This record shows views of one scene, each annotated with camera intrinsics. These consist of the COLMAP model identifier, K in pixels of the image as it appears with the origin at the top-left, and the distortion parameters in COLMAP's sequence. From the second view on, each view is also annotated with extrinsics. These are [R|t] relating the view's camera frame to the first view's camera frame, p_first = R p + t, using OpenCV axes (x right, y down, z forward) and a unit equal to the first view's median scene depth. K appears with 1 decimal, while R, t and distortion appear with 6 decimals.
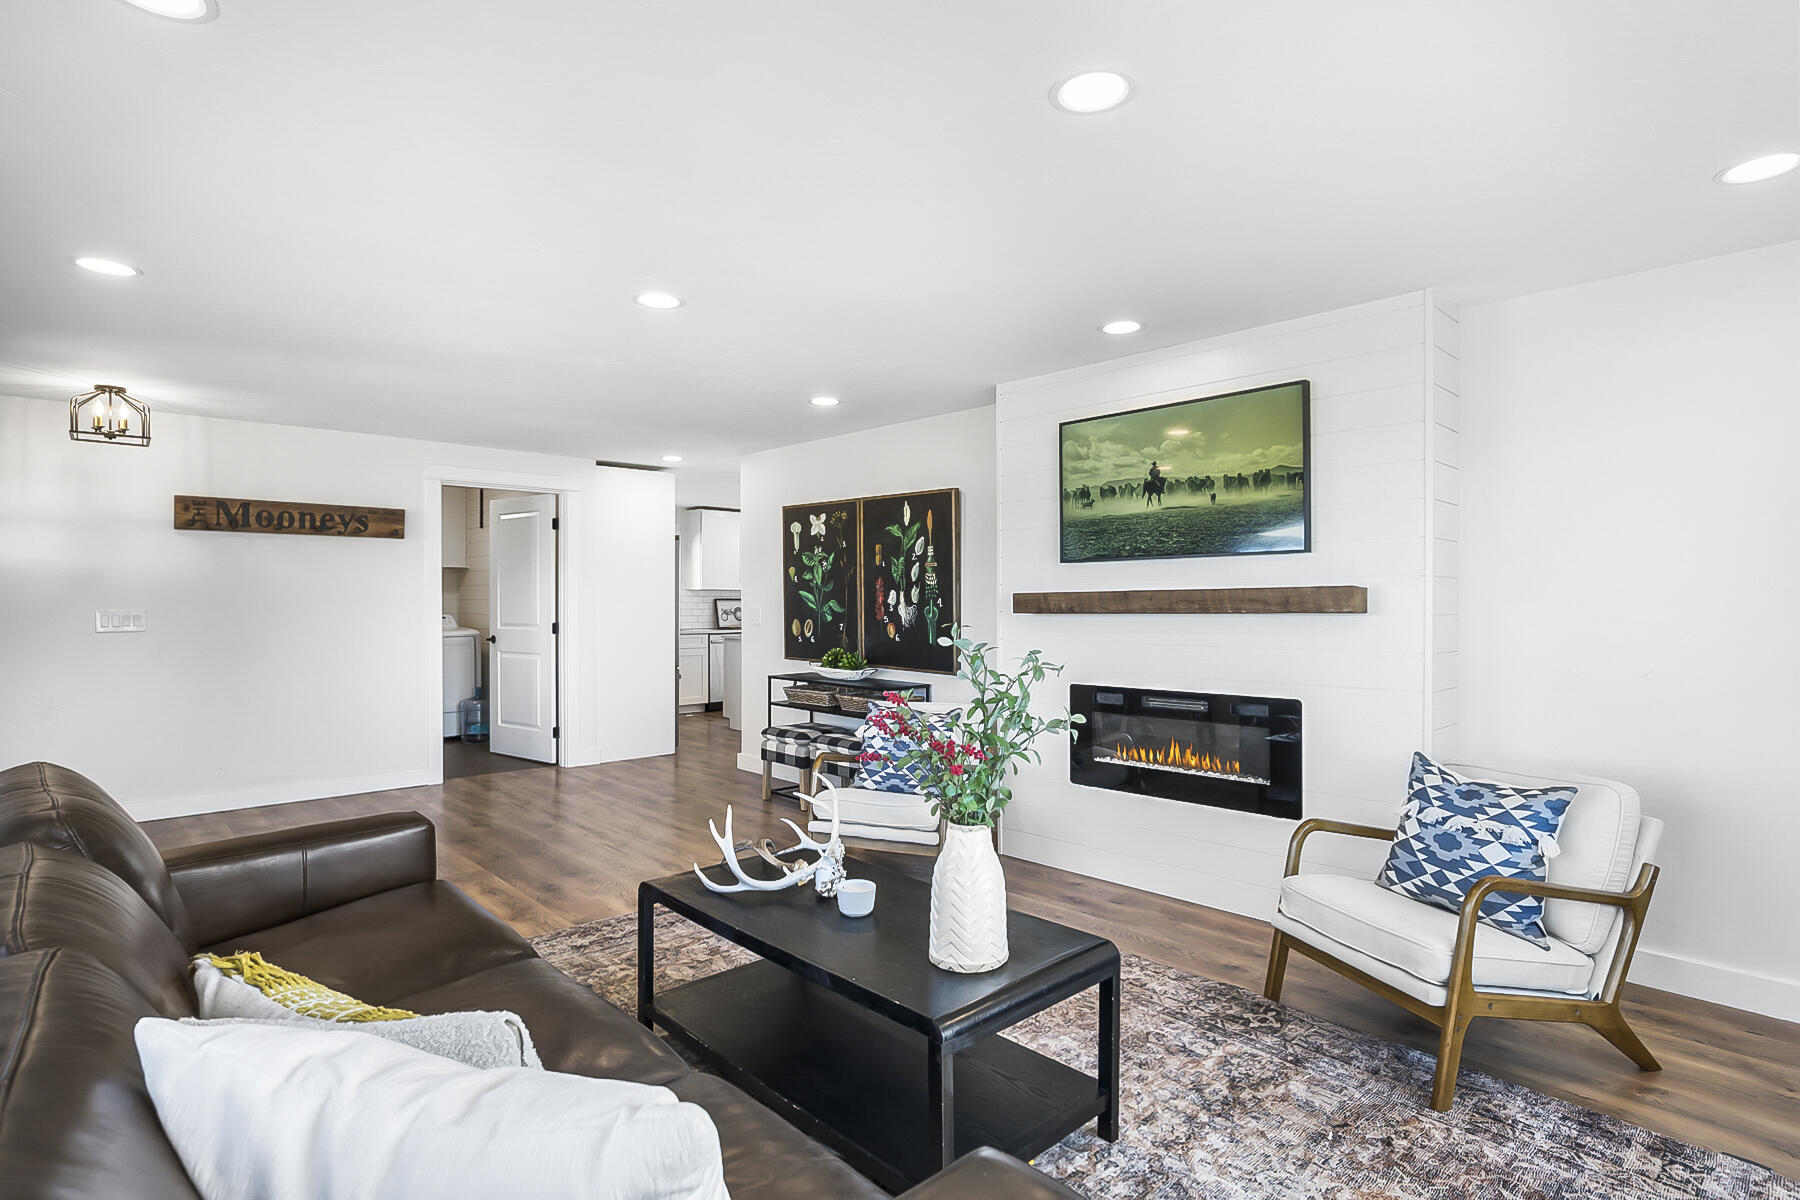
lens RADIAL K [[918.9, 0, 885.8], [0, 918.9, 593.9], [0, 0, 1]] dist [-0.021078, 0.010841]
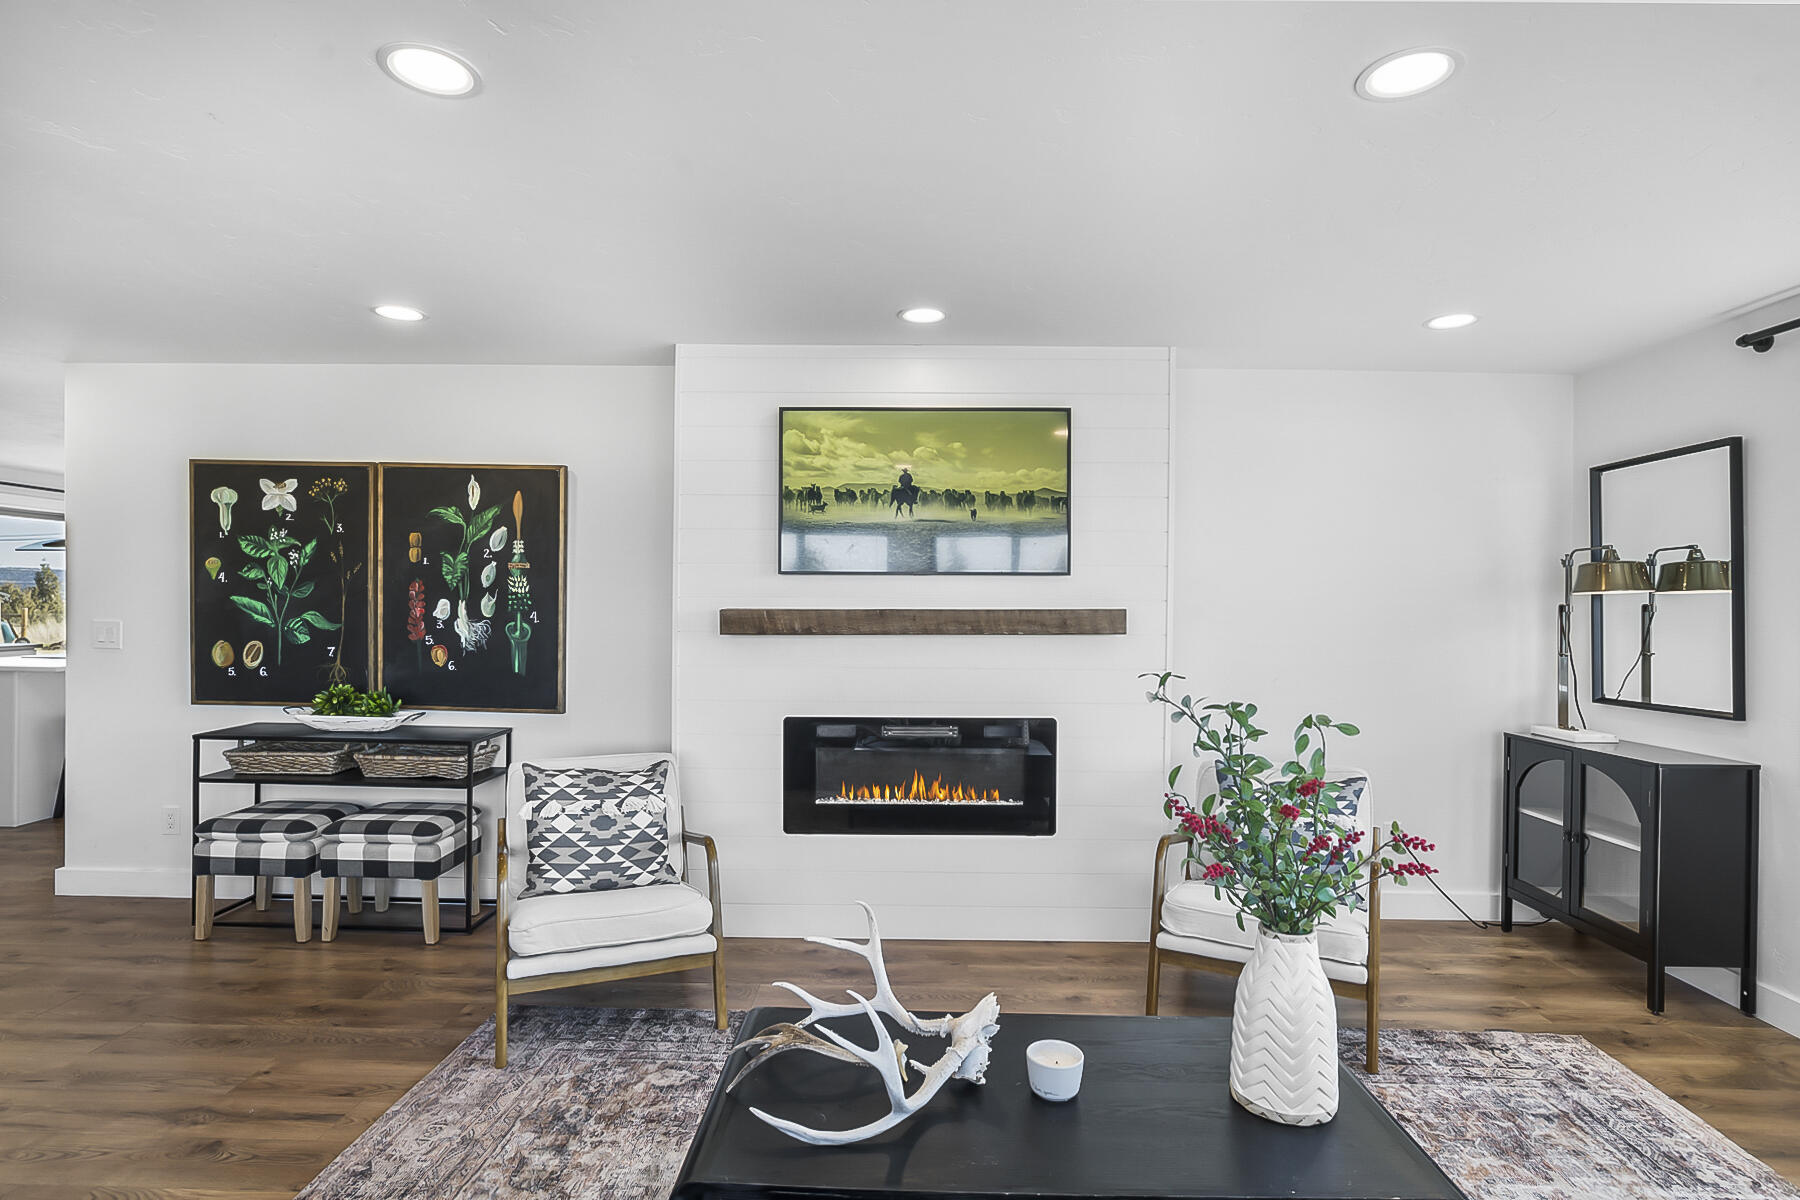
lens RADIAL K [[918.9, 0, 901.2], [0, 918.9, 602.3], [0, 0, 1]] dist [-0.021078, 0.010841]
pose [[0.689054, 0.008486, 0.724660, -0.336693], [-0.016174, 0.999862, 0.003671, -0.012591], [-0.724529, -0.014250, 0.689096, 0.336783]]
